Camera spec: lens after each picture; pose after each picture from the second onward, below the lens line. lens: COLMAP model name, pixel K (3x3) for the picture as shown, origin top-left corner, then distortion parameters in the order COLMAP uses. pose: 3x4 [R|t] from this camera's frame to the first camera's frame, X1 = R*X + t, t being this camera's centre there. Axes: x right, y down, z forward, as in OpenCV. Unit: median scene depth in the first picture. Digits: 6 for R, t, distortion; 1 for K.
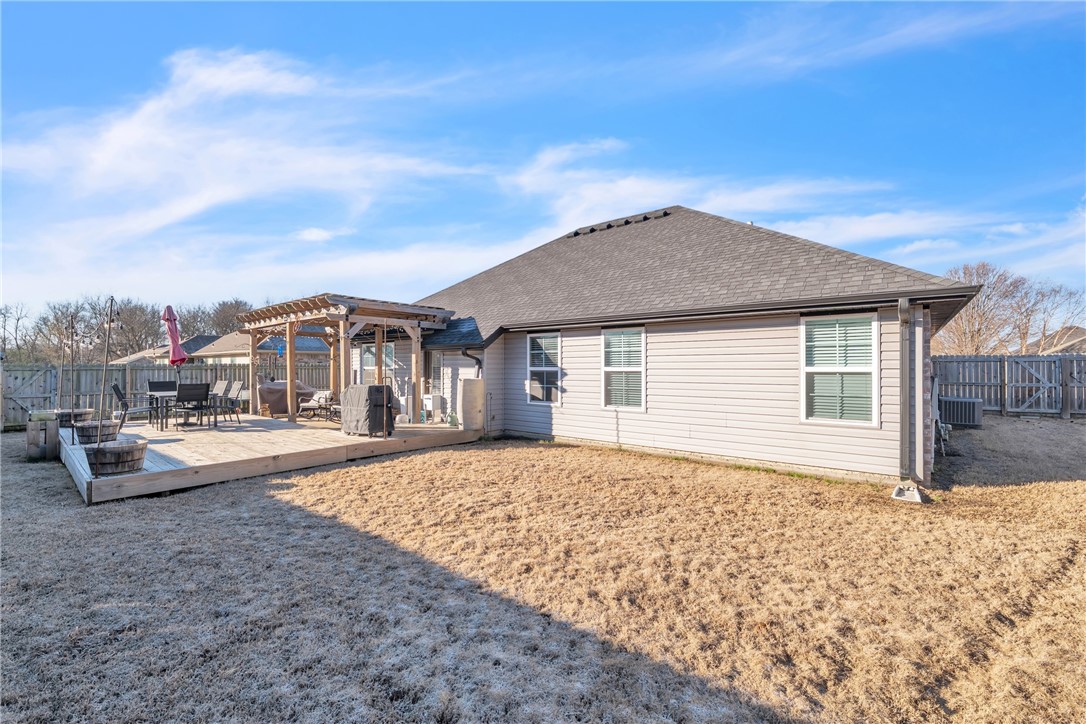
lens RADIAL K [[457.2, 0, 542.7], [0, 457.2, 356.2], [0, 0, 1]] dist [-0.013684, -0.000228]
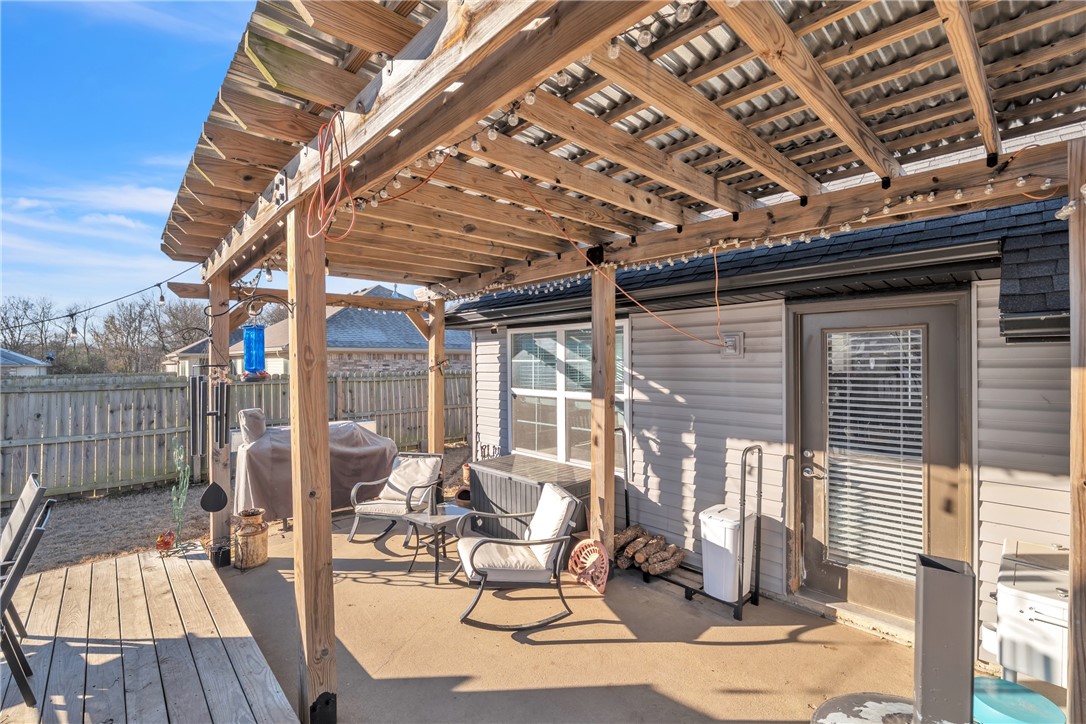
lens RADIAL K [[457.2, 0, 542.7], [0, 457.2, 356.2], [0, 0, 1]] dist [-0.013684, -0.000228]
pose [[0.994222, -0.007157, -0.107103, -0.330389], [0.008415, 0.999901, 0.011293, -0.008385], [0.107012, -0.012129, 0.994184, 0.630181]]
